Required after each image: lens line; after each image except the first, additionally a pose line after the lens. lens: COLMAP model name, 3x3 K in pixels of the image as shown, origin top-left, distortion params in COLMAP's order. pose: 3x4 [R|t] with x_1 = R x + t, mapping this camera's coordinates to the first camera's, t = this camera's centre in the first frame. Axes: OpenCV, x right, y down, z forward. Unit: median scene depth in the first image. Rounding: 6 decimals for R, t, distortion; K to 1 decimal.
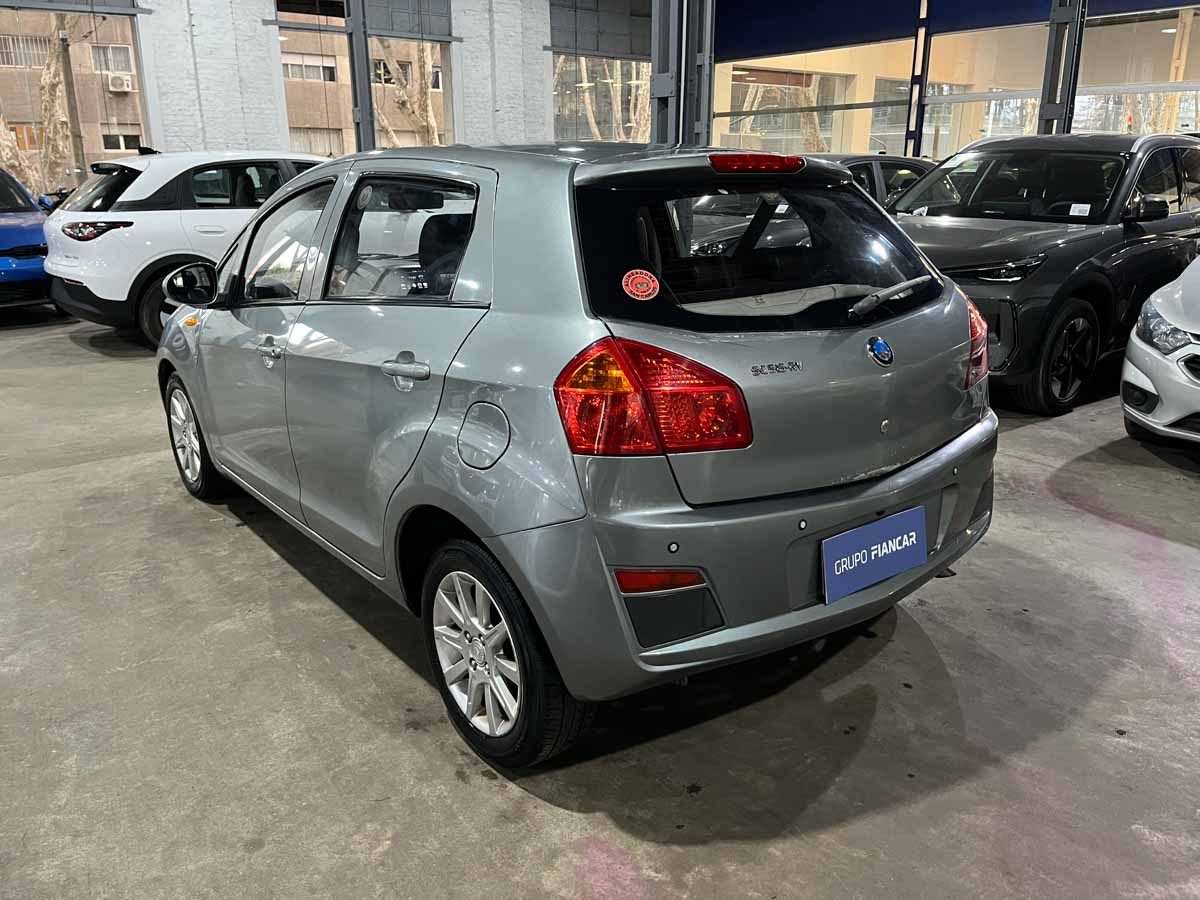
lens RADIAL K [[900.0, 0, 602.4], [0, 900.0, 455.2], [0, 0, 1]] dist [0.007458, 0.008139]
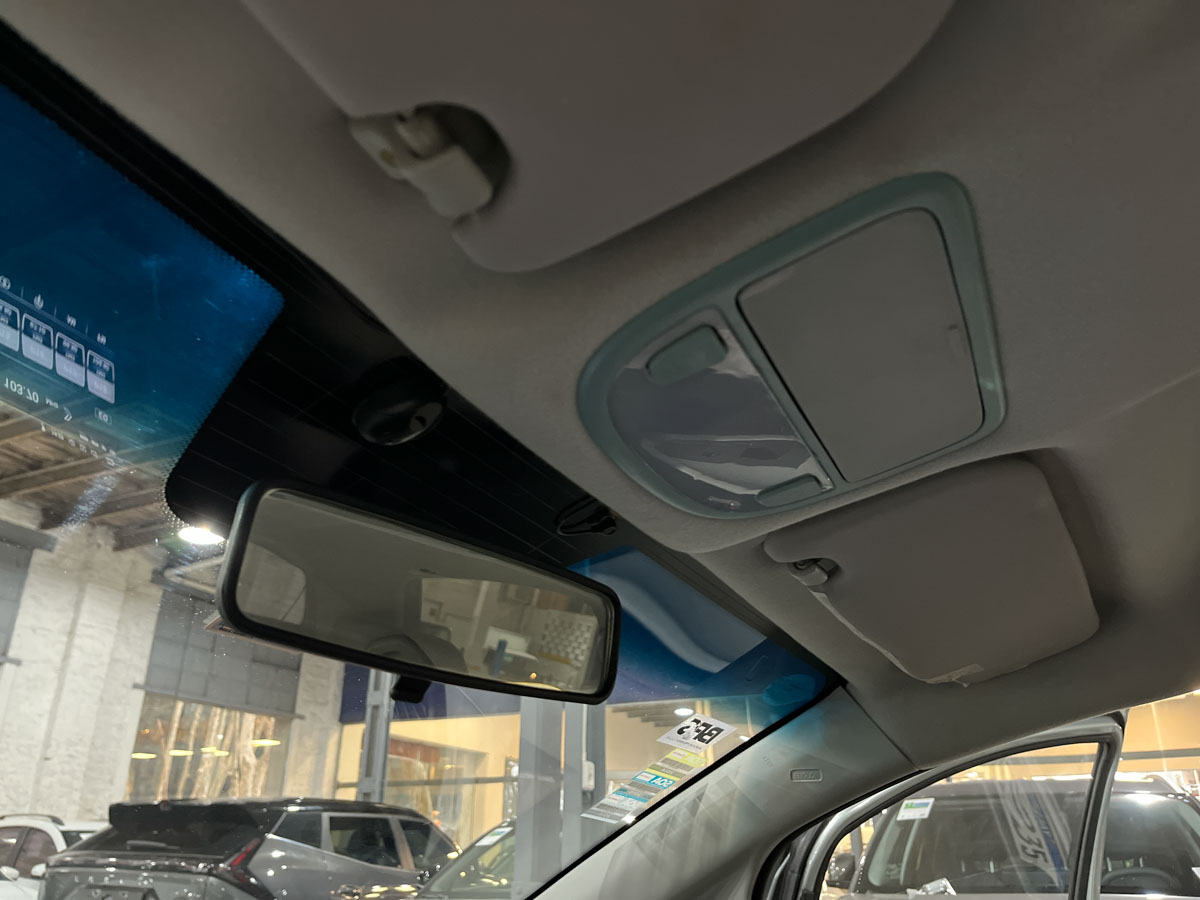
lens RADIAL K [[907.3, 0, 591.9], [0, 907.3, 454.8], [0, 0, 1]] dist [0.080478, -0.122781]
pose [[0.903646, 0.184341, 0.386579, -0.053258], [0.121006, 0.755959, -0.643338, -0.046883], [-0.410831, 0.628127, 0.660813, 0.197592]]
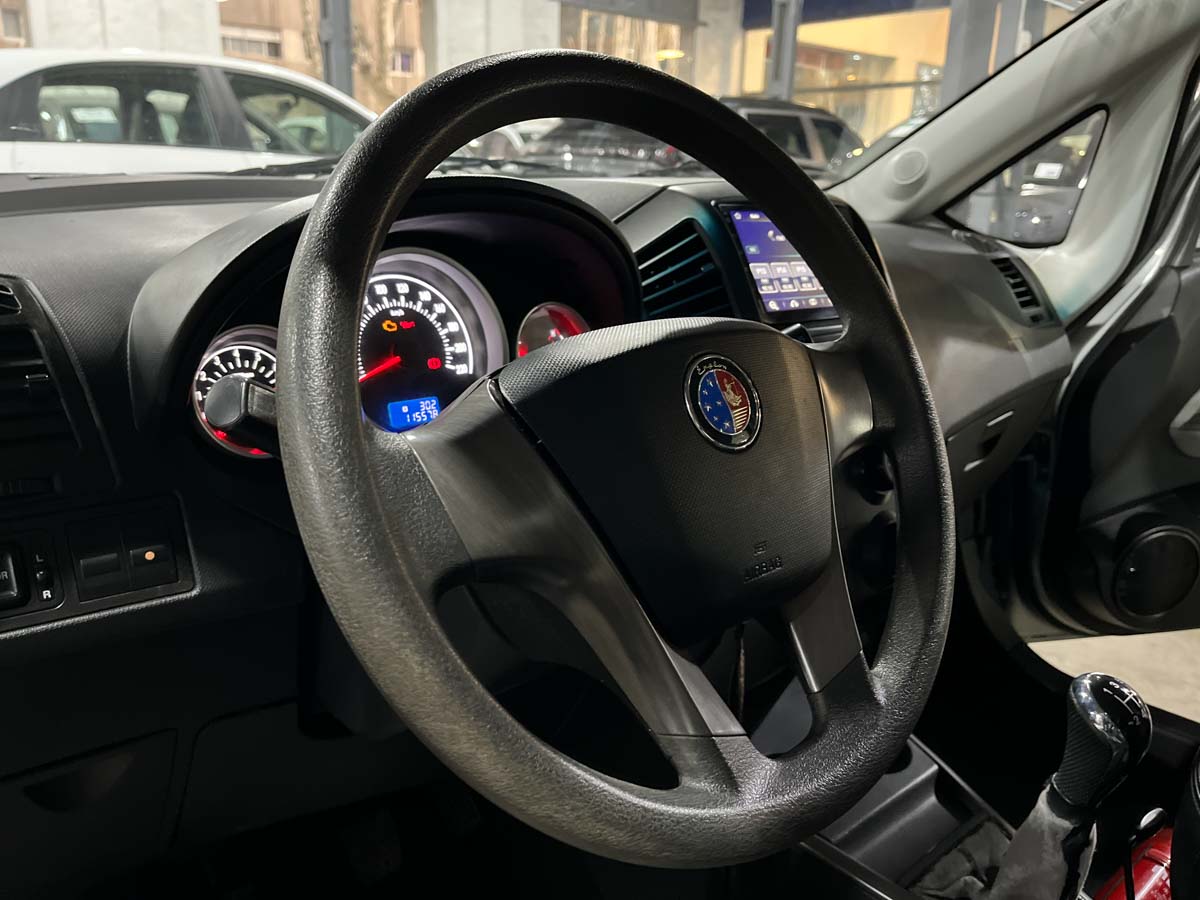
lens RADIAL K [[920.6, 0, 600.0], [0, 920.6, 450.0], [0, 0, 1]] dist [0.041141, -0.084033]
pose [[0.998479, 0.011025, 0.054017, -0.061805], [-0.010063, 0.999786, -0.018060, -0.034018], [-0.054205, 0.017489, 0.998377, 0.186960]]
